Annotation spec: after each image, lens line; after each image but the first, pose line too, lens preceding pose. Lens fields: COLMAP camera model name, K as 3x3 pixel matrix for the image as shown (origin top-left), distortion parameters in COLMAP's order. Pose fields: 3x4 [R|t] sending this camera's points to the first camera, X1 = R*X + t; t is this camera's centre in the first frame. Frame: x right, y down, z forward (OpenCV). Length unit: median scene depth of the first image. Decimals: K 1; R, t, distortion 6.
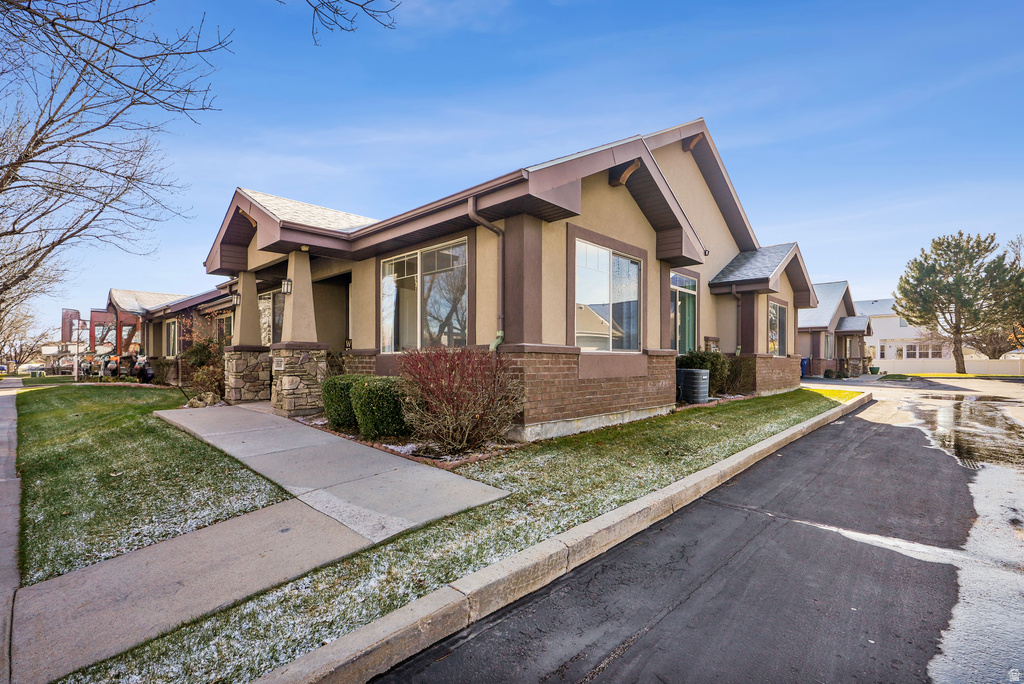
lens RADIAL K [[468.8, 0, 512.3], [0, 468.8, 347.0], [0, 0, 1]] dist [-0.011244, 0.004049]
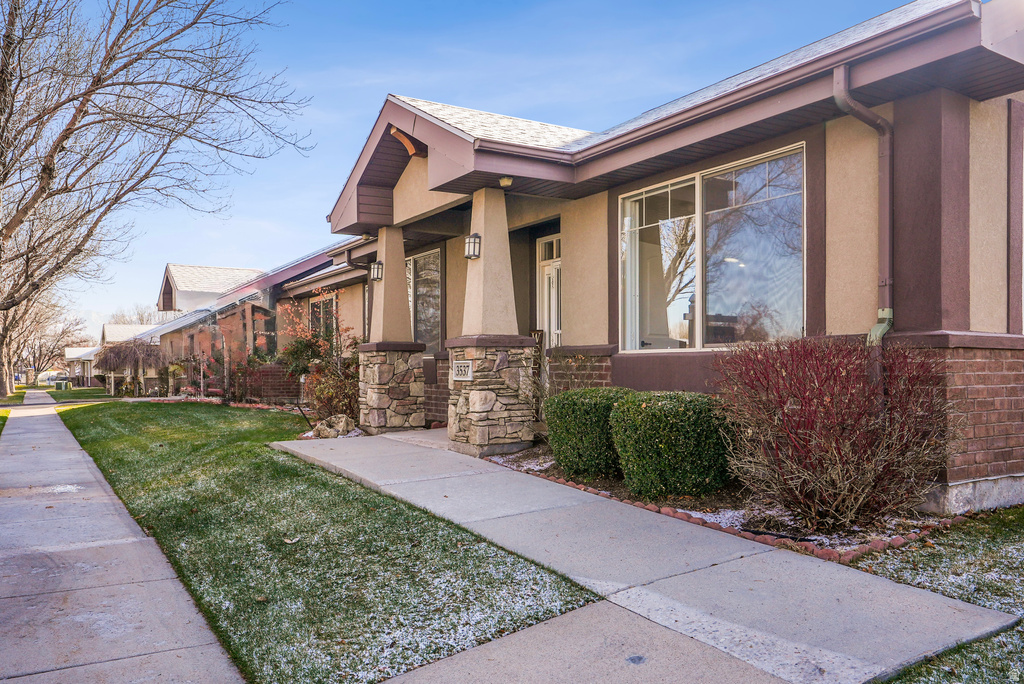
lens RADIAL K [[774.6, 0, 513.5], [0, 774.6, 345.9], [0, 0, 1]] dist [-0.001031, -0.007589]
pose [[0.967943, -0.011358, -0.250914, -0.217807], [0.012855, 0.999908, 0.004330, -0.000441], [0.250842, -0.007417, 0.968000, 0.022113]]
